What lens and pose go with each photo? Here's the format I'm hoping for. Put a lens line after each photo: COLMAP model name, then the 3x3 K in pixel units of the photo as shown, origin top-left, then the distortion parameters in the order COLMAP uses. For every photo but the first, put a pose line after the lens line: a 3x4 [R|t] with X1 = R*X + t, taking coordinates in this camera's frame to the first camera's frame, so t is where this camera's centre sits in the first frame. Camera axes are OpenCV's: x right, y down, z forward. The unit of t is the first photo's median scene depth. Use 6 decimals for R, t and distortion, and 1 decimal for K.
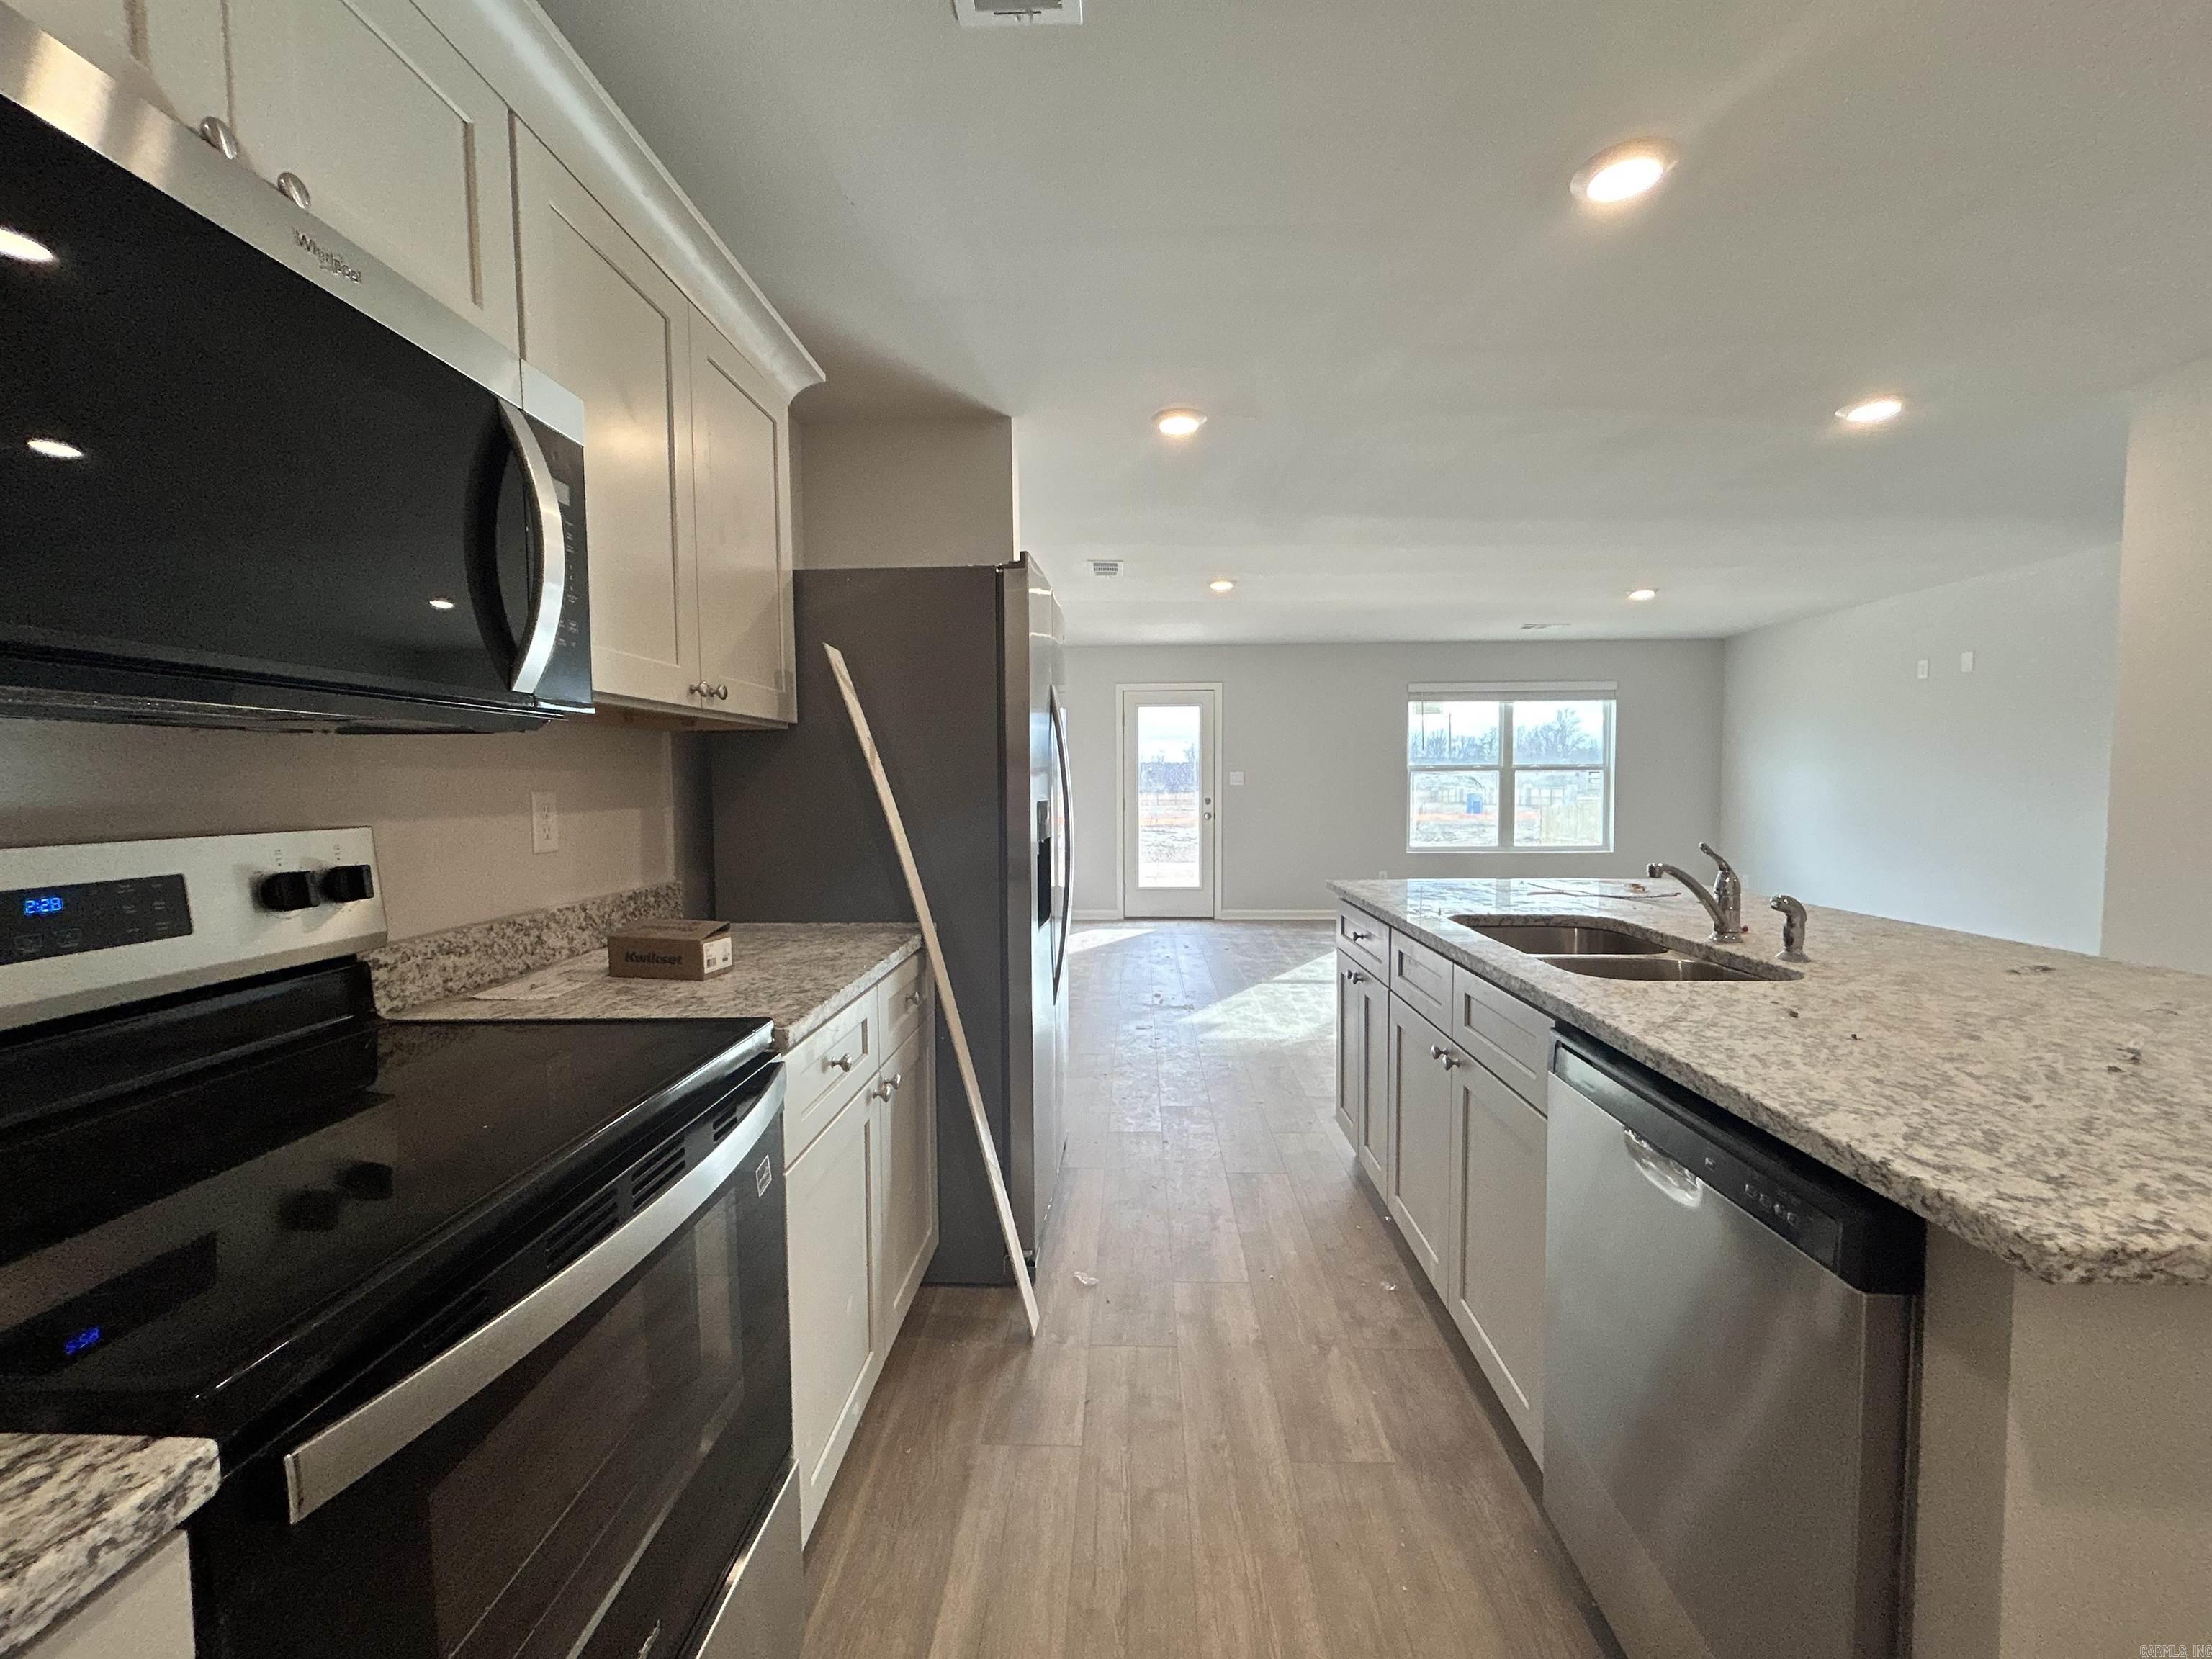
lens RADIAL K [[893.5, 0, 1106.0], [0, 893.5, 829.5], [0, 0, 1]] dist [-0.003126, -0.000338]
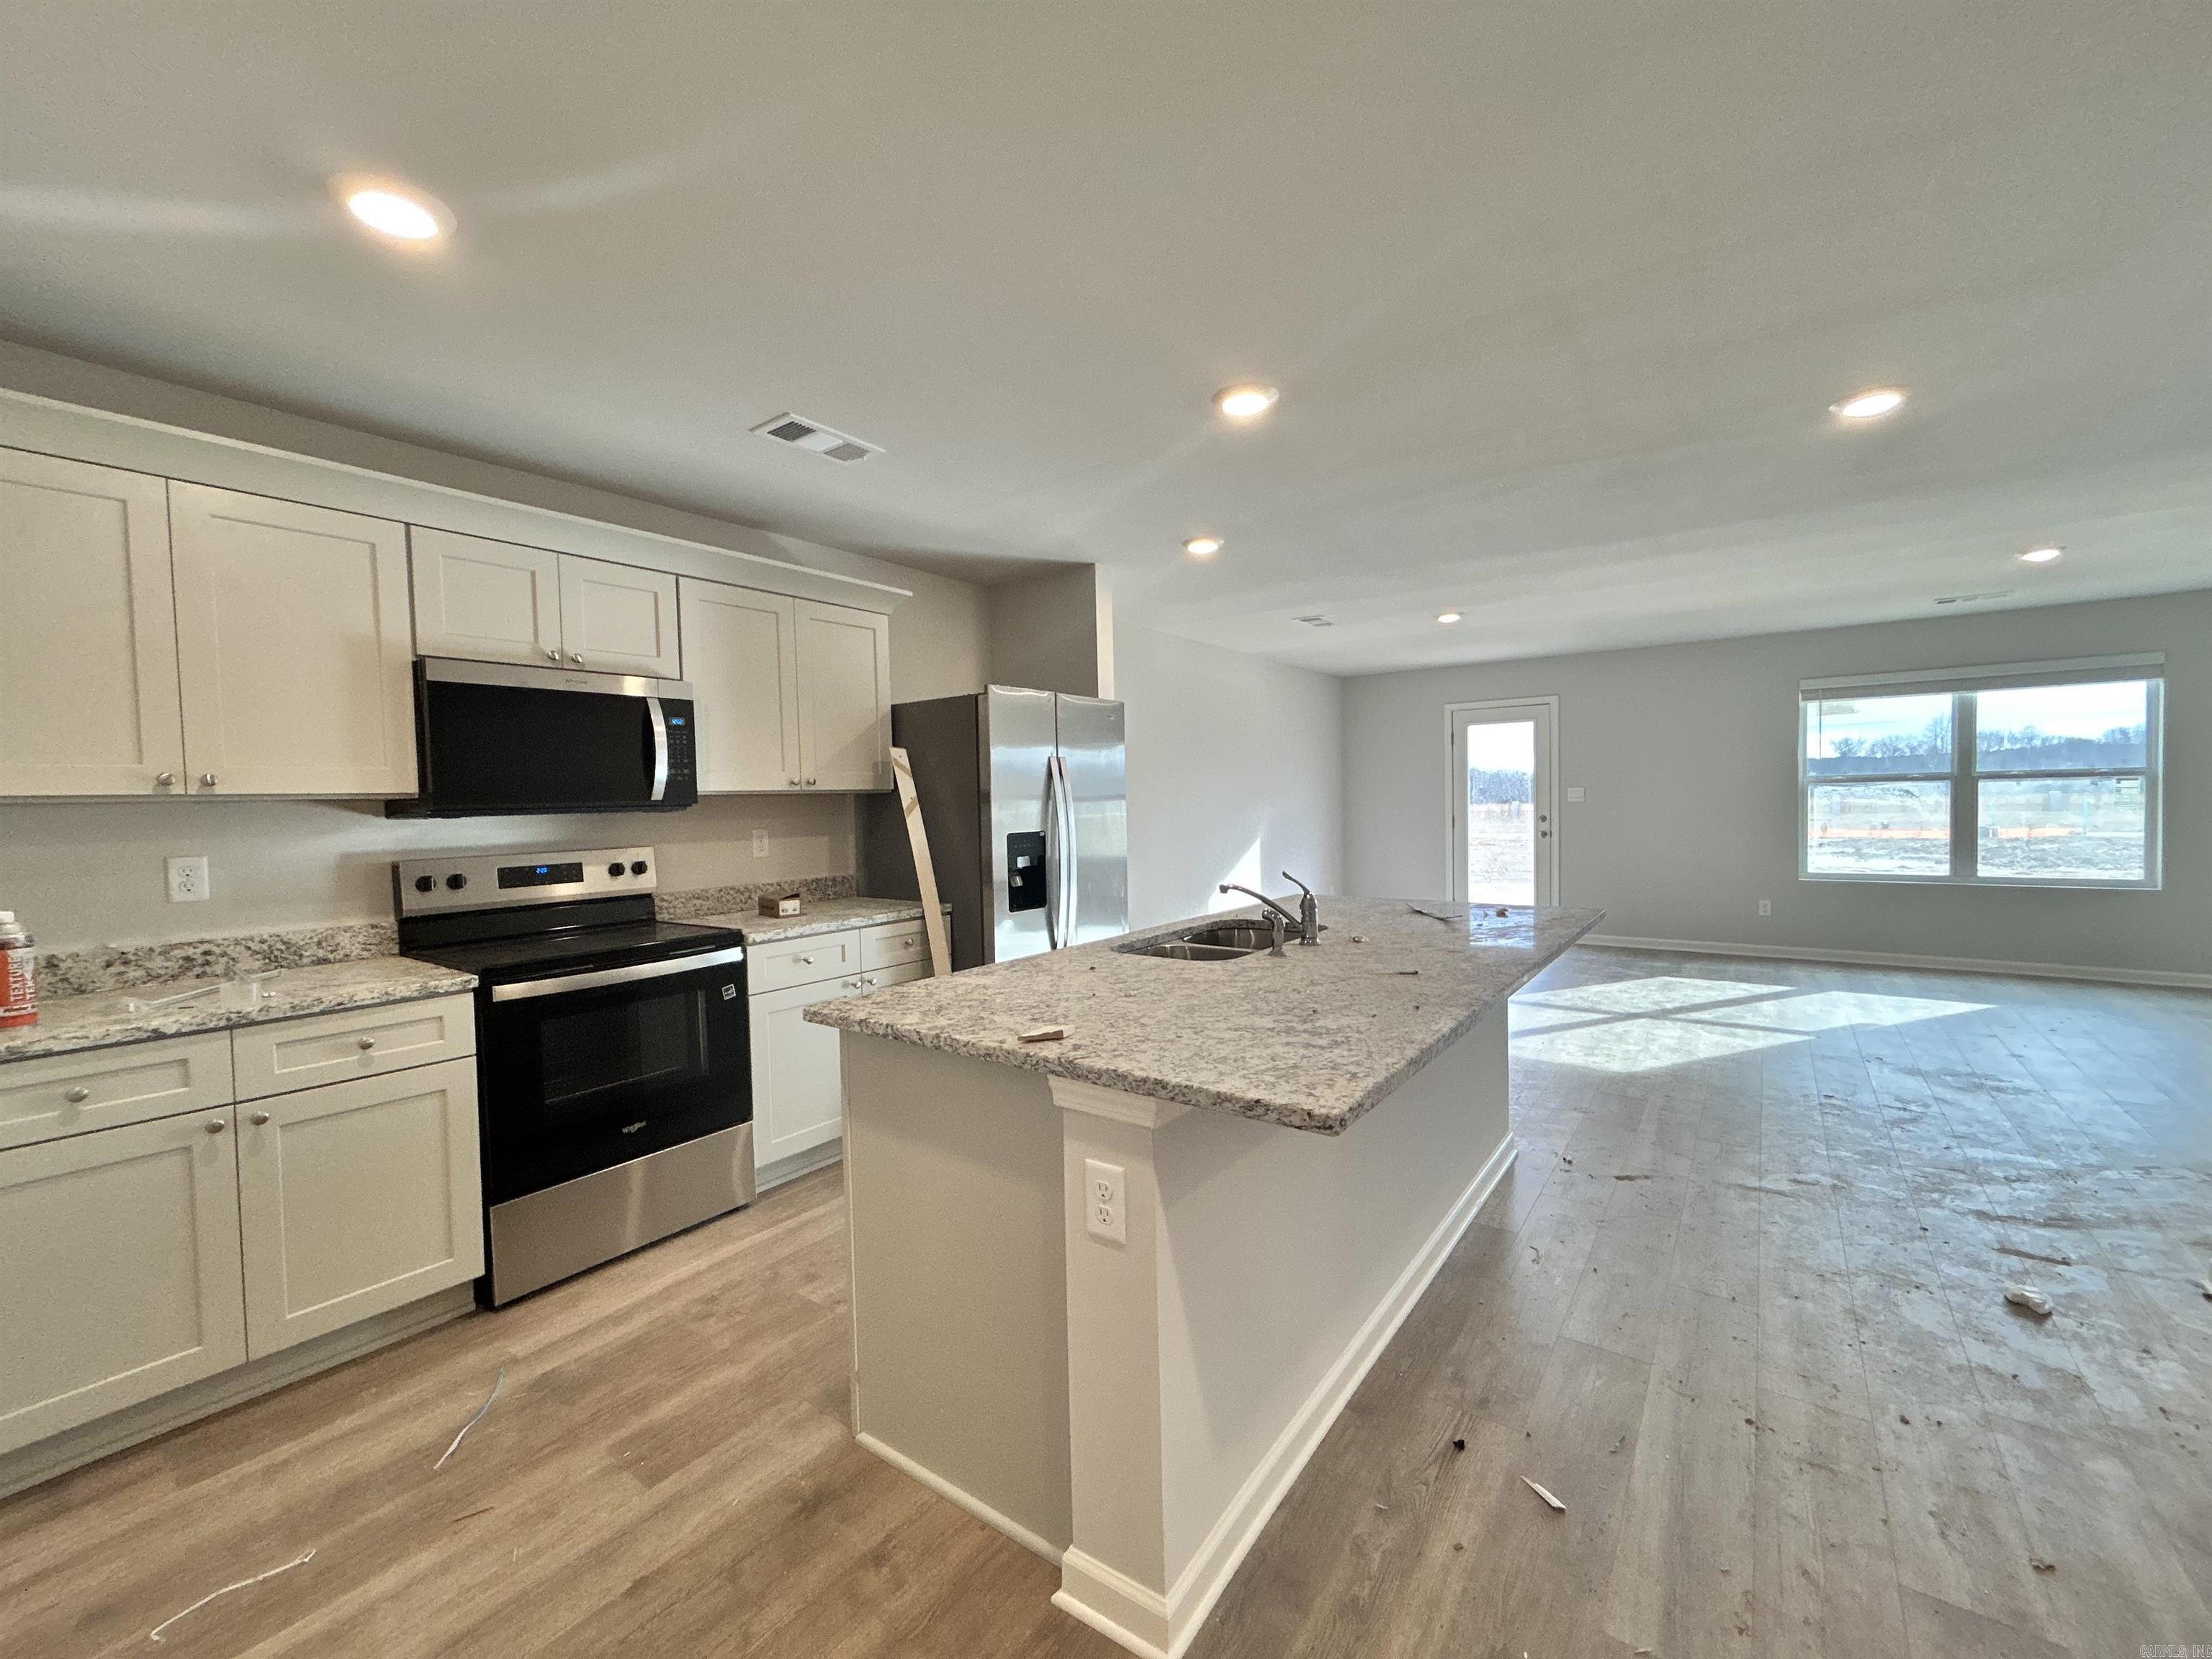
lens RADIAL K [[893.5, 0, 1106.0], [0, 893.5, 829.5], [0, 0, 1]] dist [-0.003126, -0.000338]
pose [[0.829822, 0.006822, -0.557987, 0.264203], [-0.012663, 0.999898, -0.006607, -0.007918], [0.557885, 0.012549, 0.829824, -0.066943]]
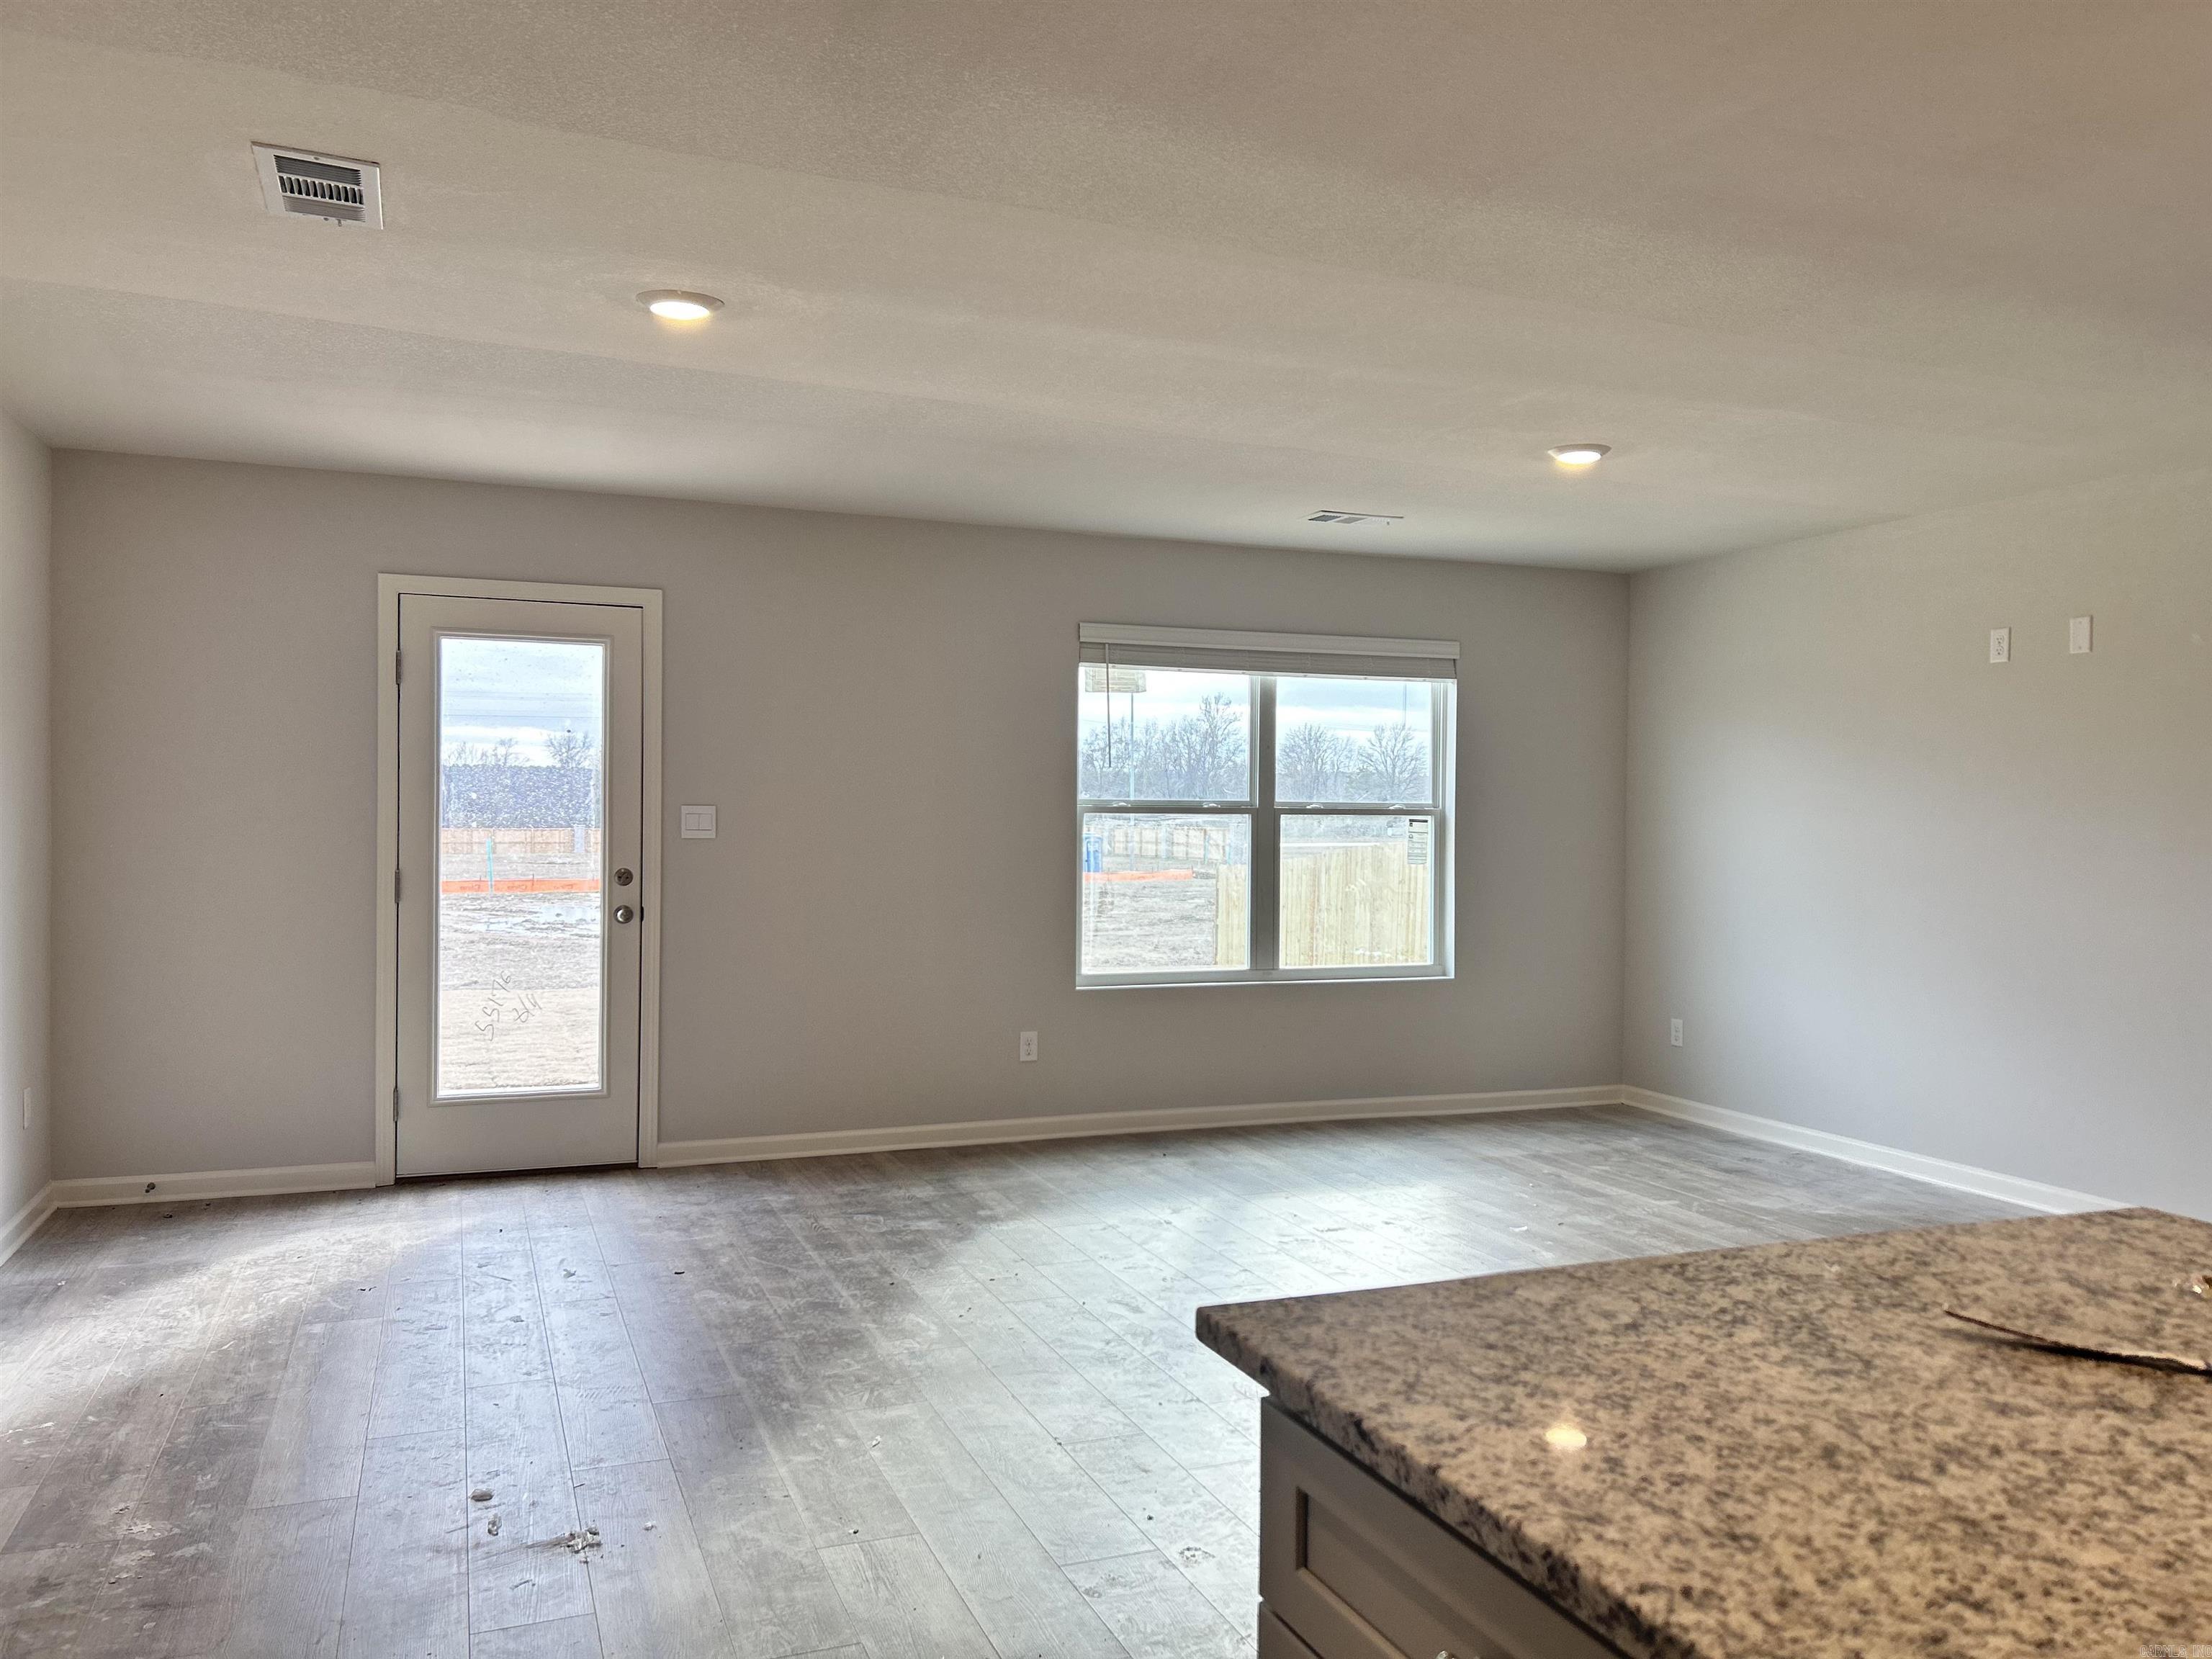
lens RADIAL K [[1615.0, 0, 1106.0], [0, 1615.0, 829.5], [0, 0, 1]] dist [0.033560, -0.005690]
pose [[0.913612, 0.012402, 0.406397, 0.013937], [0.003676, 0.999242, -0.038756, -0.024599], [-0.406570, 0.036902, 0.912874, 0.238571]]
